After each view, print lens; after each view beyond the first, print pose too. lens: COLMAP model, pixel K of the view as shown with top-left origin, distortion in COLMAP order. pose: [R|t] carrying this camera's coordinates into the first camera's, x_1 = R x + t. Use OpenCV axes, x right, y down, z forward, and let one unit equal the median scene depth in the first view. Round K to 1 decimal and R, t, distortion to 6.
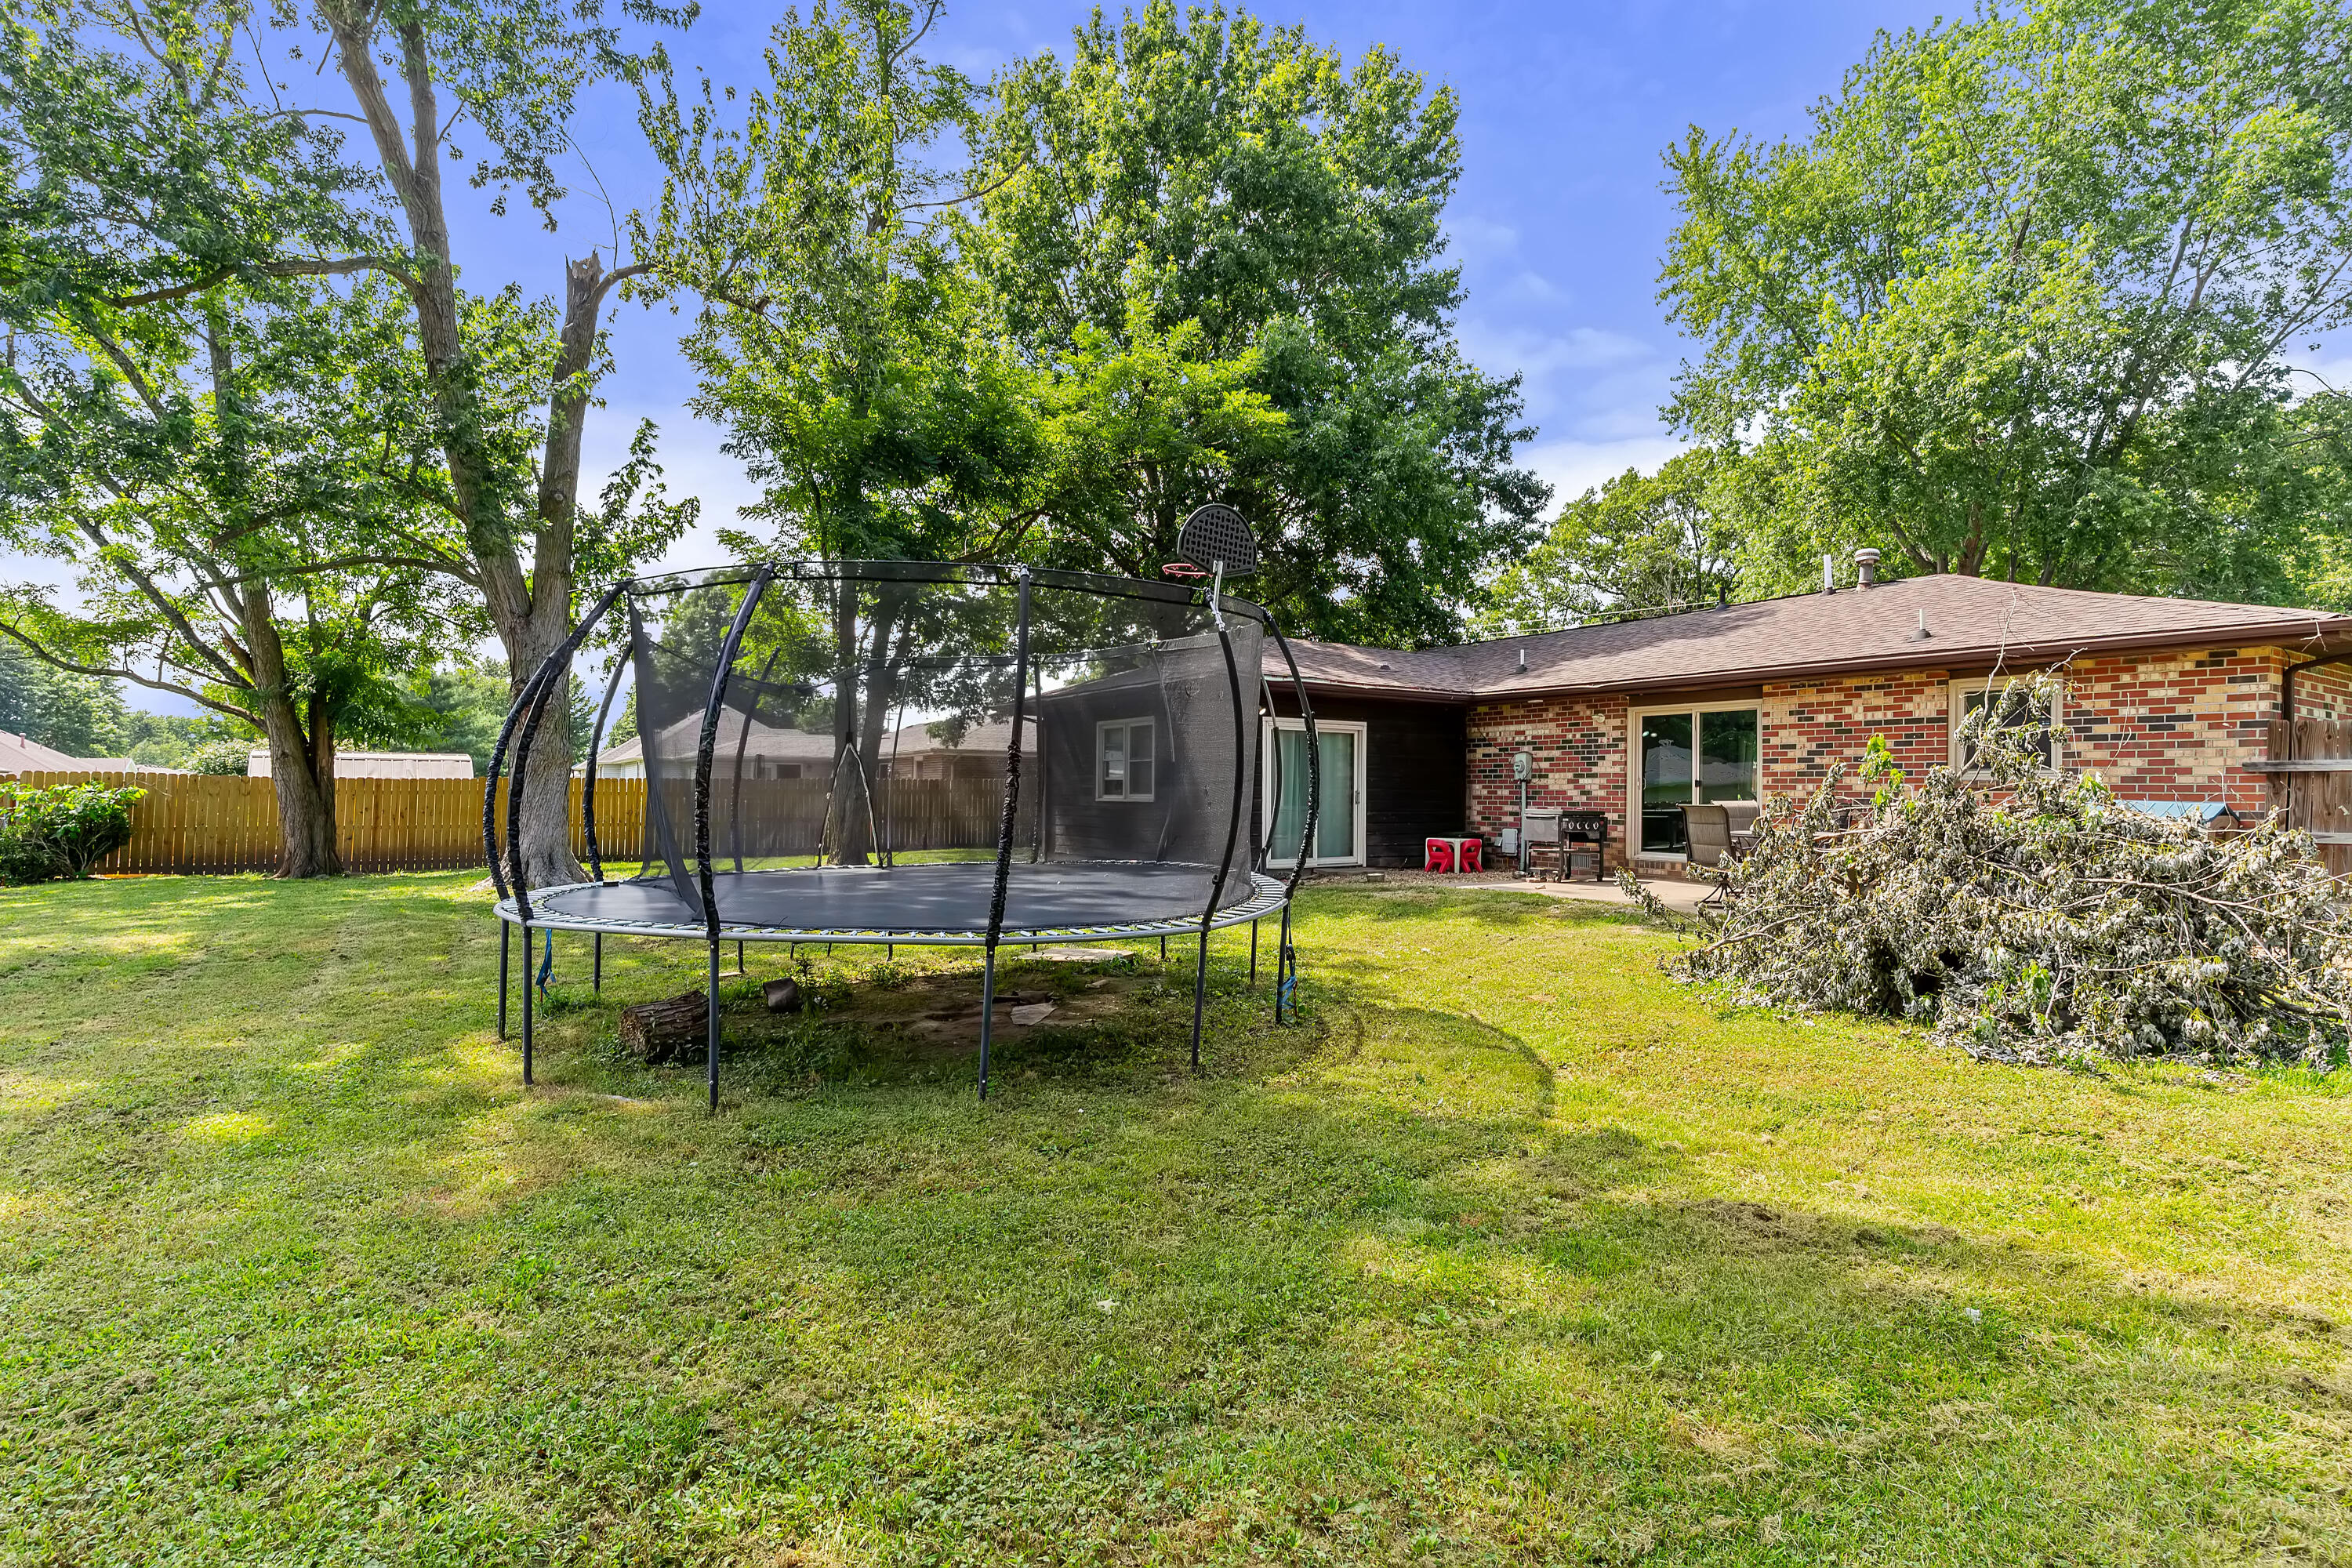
lens RADIAL K [[1111.1, 0, 1176.0], [0, 1111.1, 784.0], [0, 0, 1]] dist [-0.002759, 0.000691]
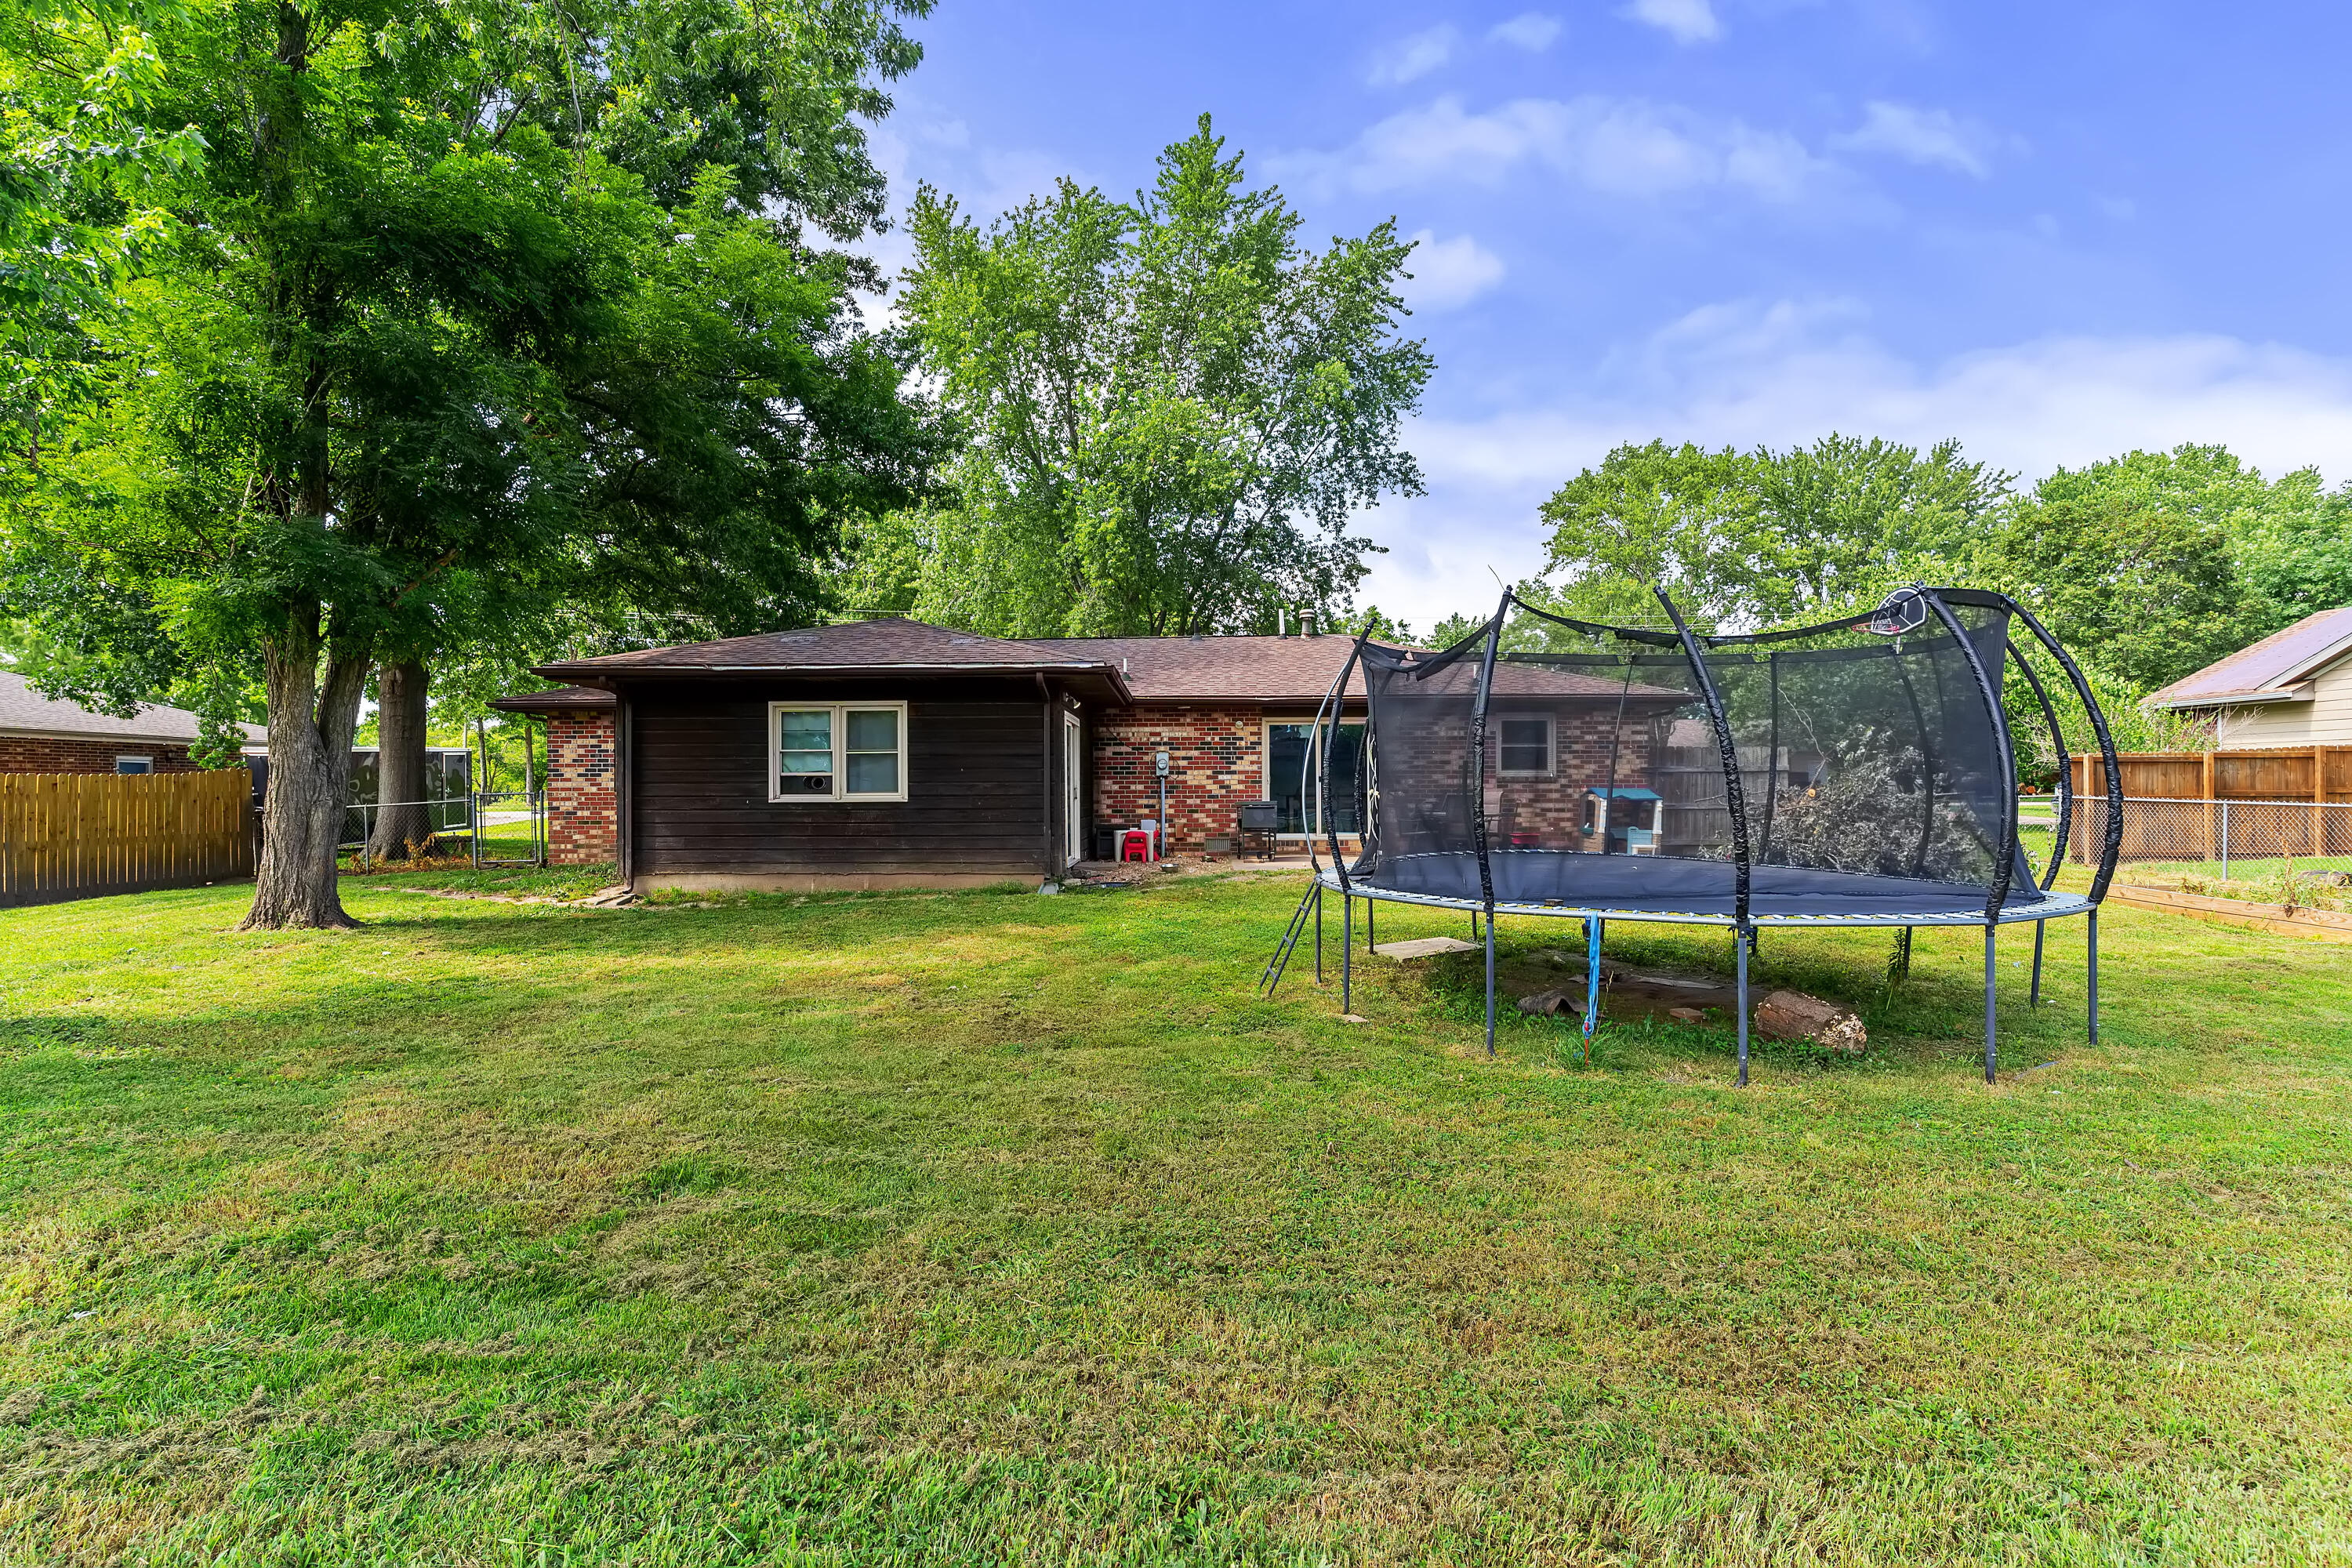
lens RADIAL K [[1111.1, 0, 1176.0], [0, 1111.1, 784.0], [0, 0, 1]] dist [-0.002759, 0.000691]
pose [[0.559072, -0.001673, 0.829118, -0.657948], [0.001884, 0.999998, 0.000747, 0.003800], [-0.829117, 0.001144, 0.559074, 0.383355]]
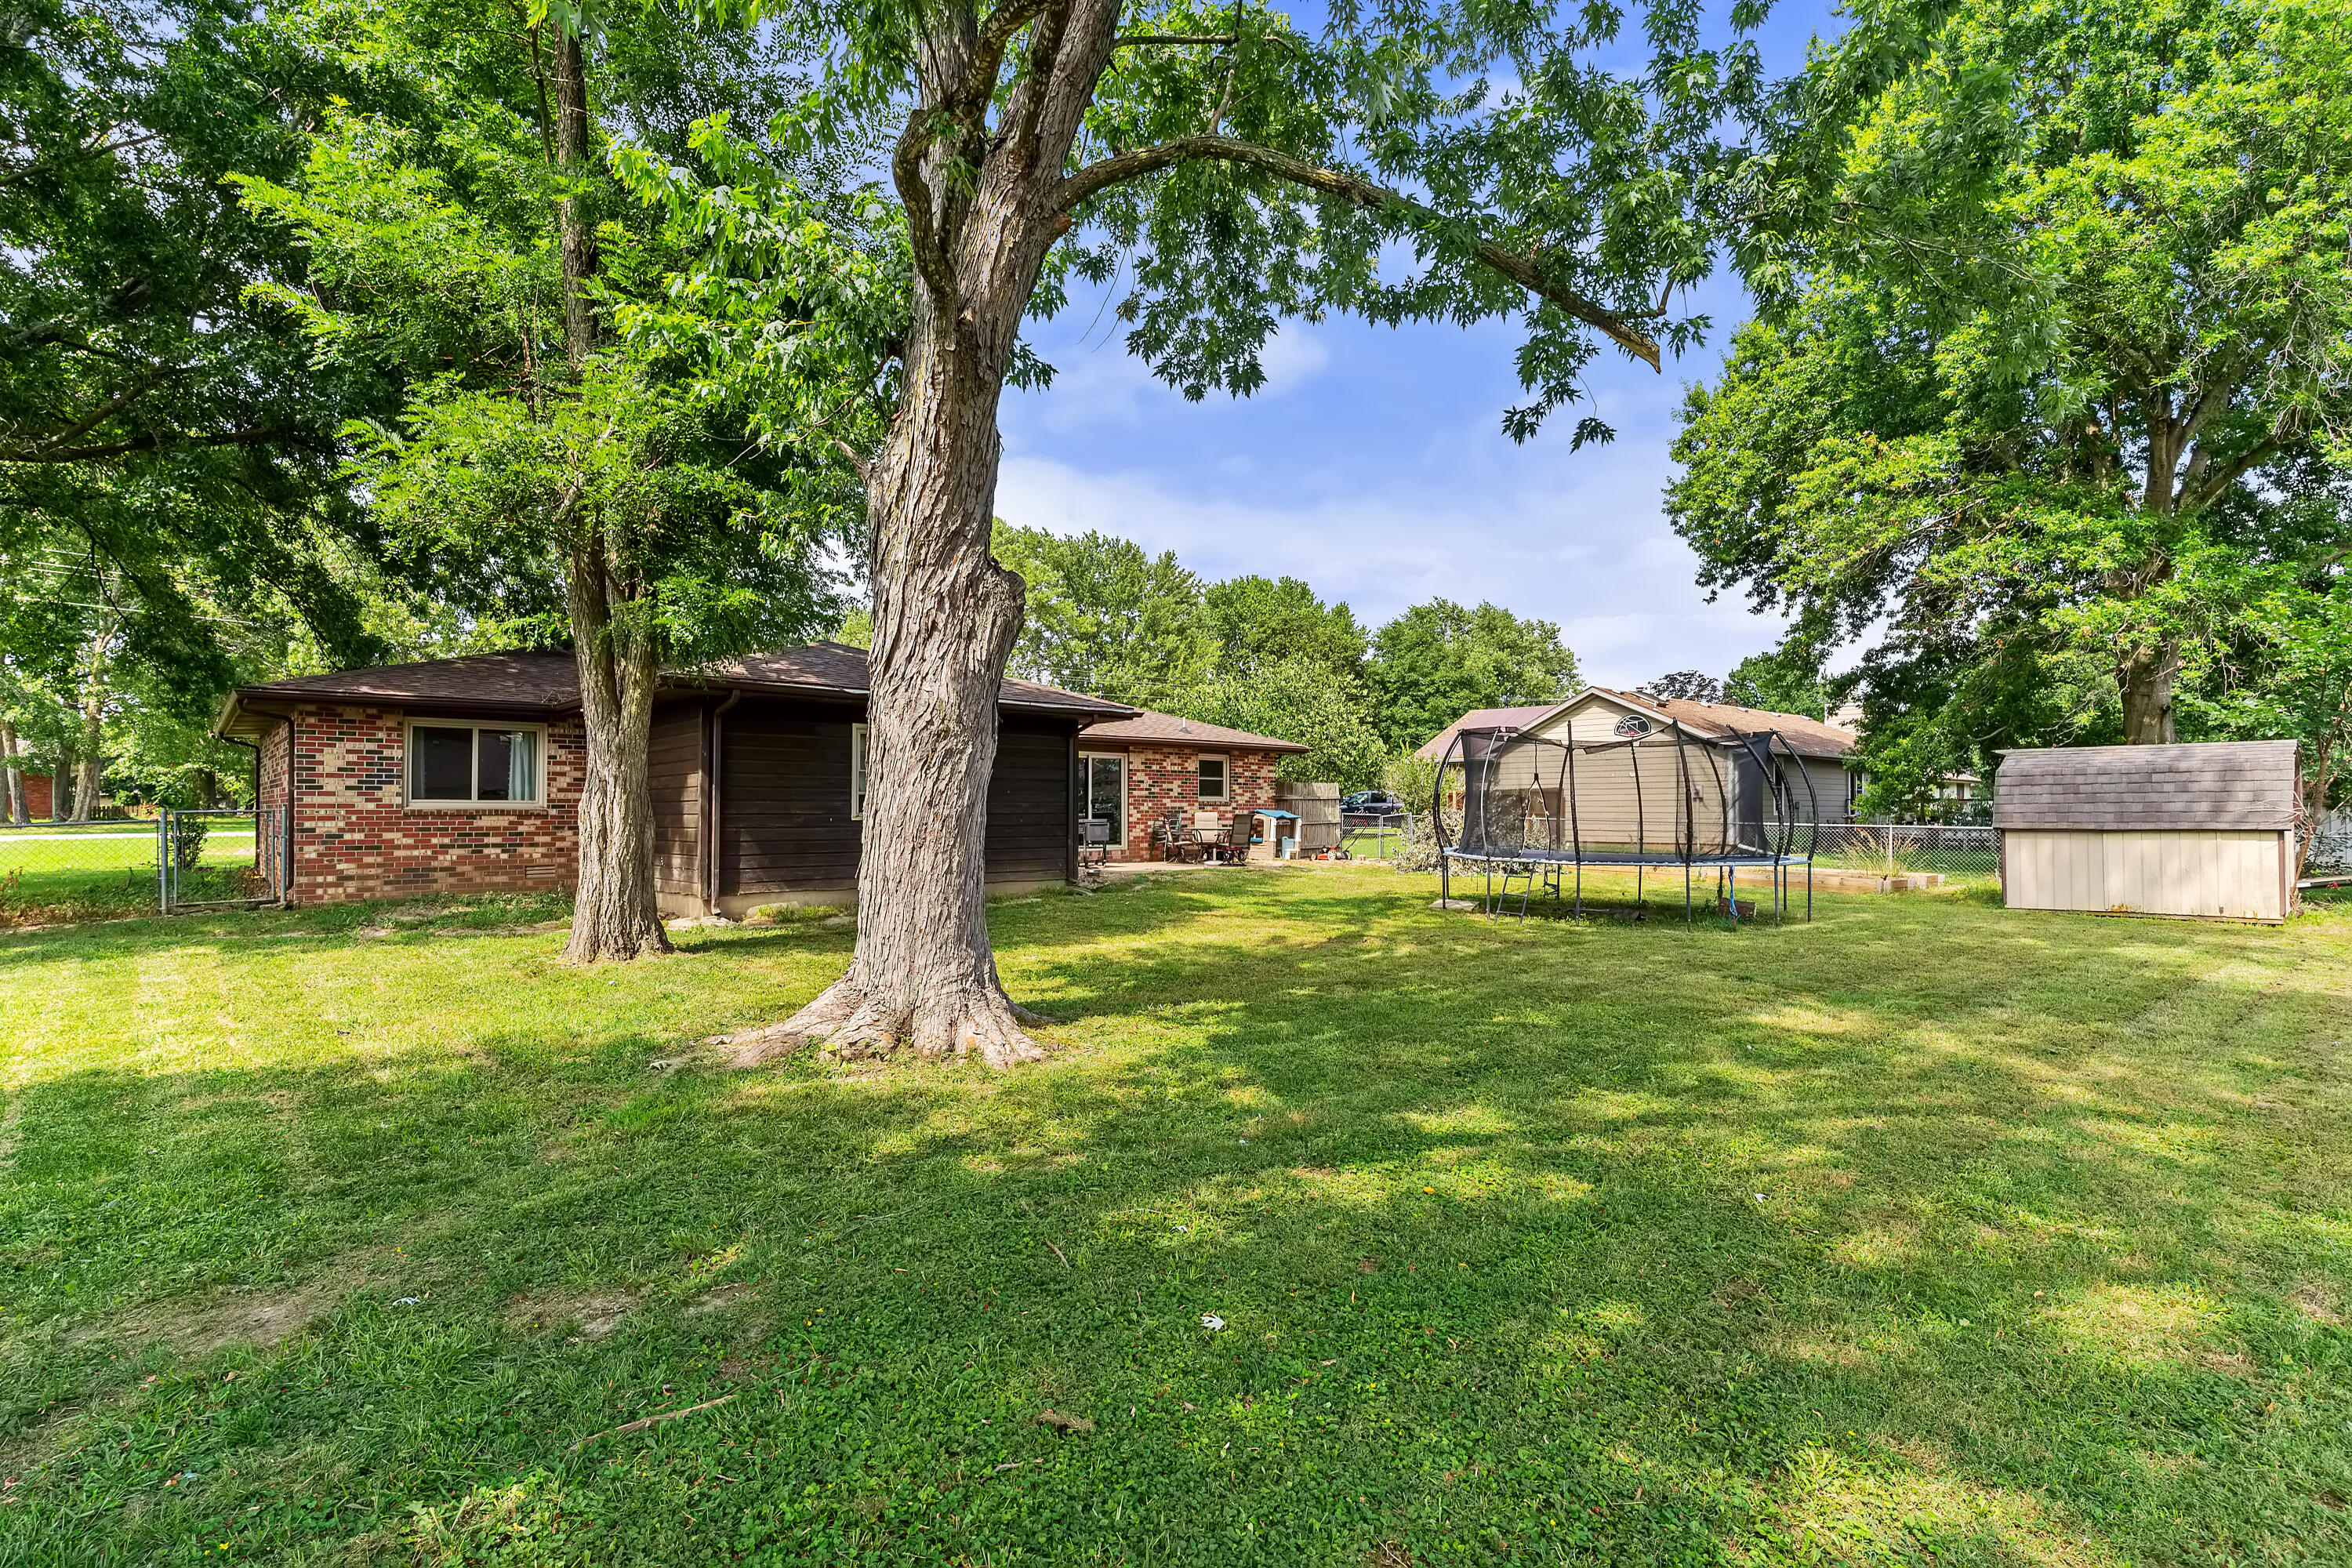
lens RADIAL K [[1111.1, 0, 1176.0], [0, 1111.1, 784.0], [0, 0, 1]] dist [-0.002759, 0.000691]
pose [[-0.139988, 0.020541, 0.989940, -1.067124], [-0.005202, 0.999756, -0.021481, 0.007275], [-0.990140, -0.008157, -0.139847, 1.028862]]
